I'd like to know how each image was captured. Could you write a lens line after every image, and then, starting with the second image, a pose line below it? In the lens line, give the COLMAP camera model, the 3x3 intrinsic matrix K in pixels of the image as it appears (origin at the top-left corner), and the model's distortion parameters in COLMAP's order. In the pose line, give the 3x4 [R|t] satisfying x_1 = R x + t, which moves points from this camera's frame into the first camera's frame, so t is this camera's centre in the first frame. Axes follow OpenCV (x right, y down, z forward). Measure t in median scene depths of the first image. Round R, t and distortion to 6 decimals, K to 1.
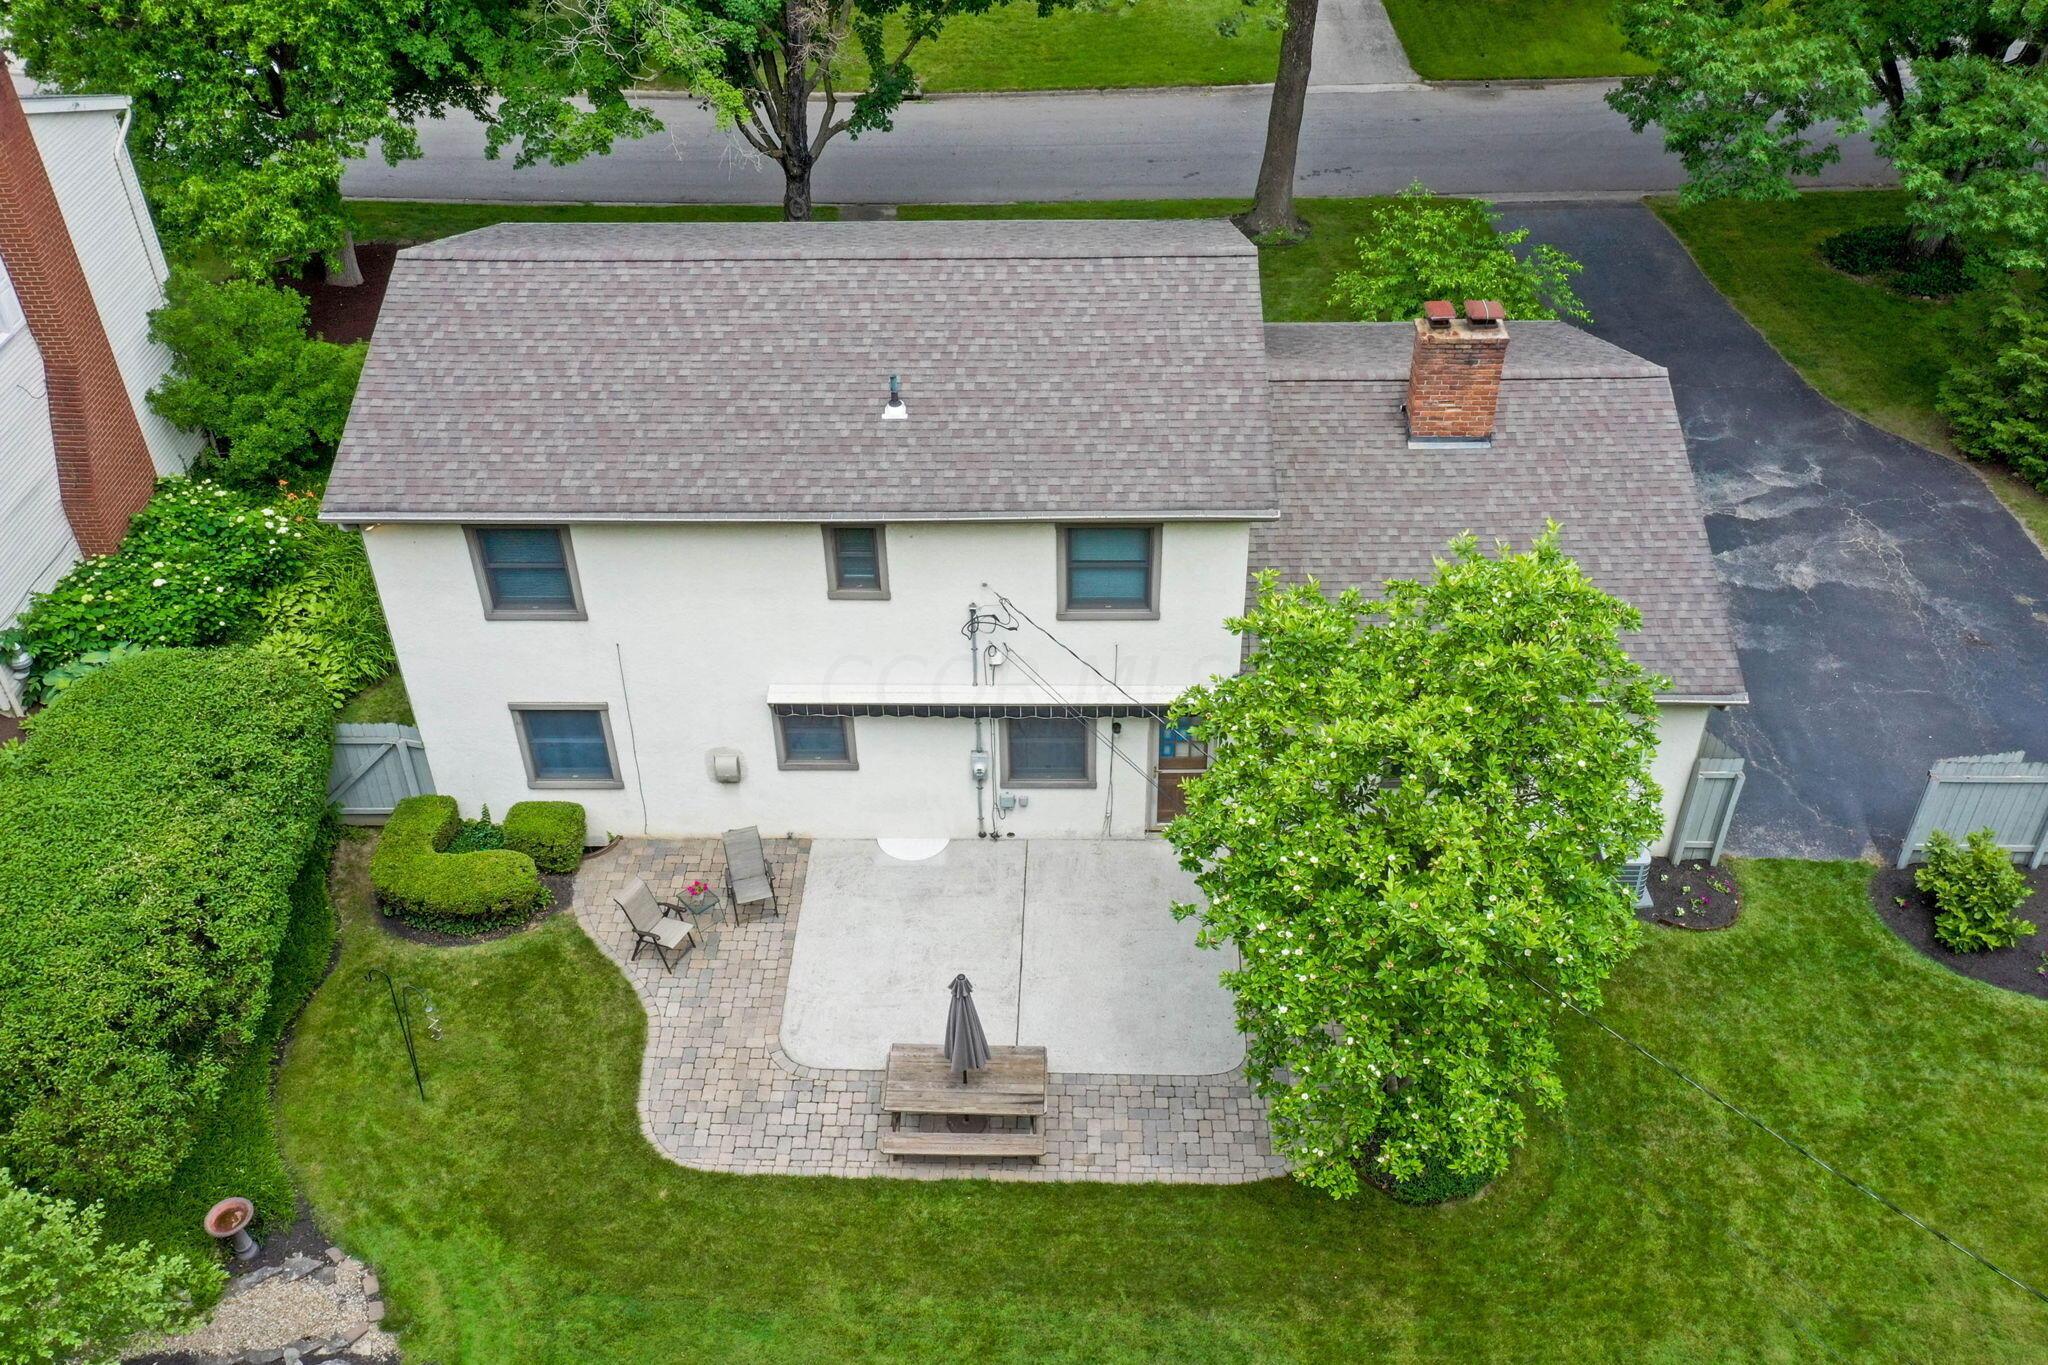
lens RADIAL K [[1775.5, 0, 1030.7], [0, 1775.5, 683.9], [0, 0, 1]] dist [0.010703, 0.001660]
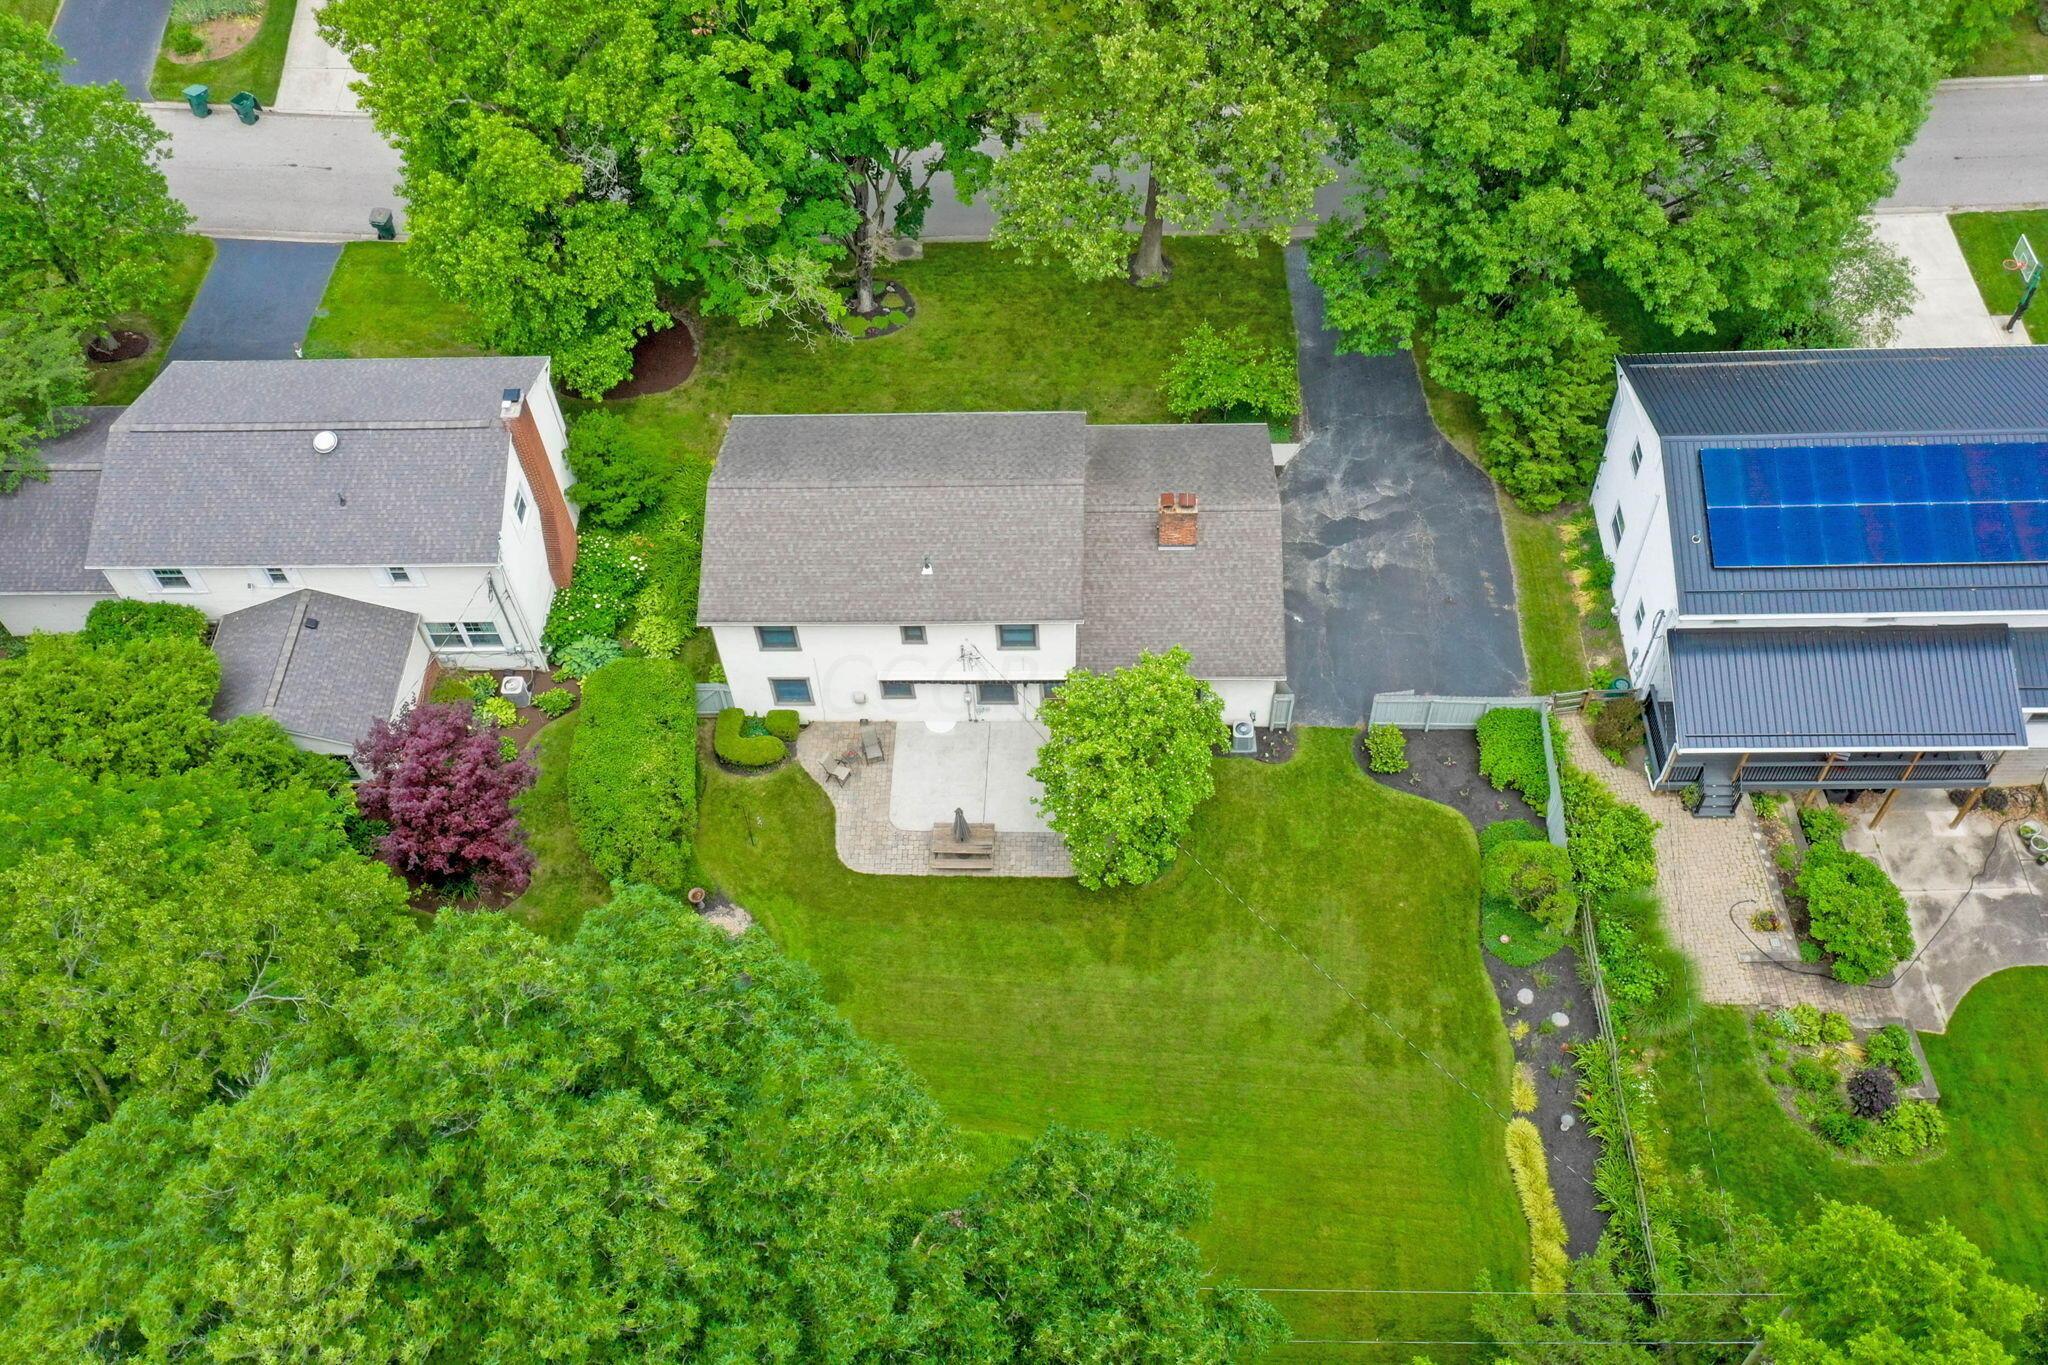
lens RADIAL K [[1775.5, 0, 1030.7], [0, 1775.5, 683.9], [0, 0, 1]] dist [0.010703, 0.001660]
pose [[0.999674, -0.008041, -0.024215, 0.116389], [0.014414, 0.961071, 0.275924, -0.647131], [0.021053, -0.276183, 0.960874, -1.302976]]
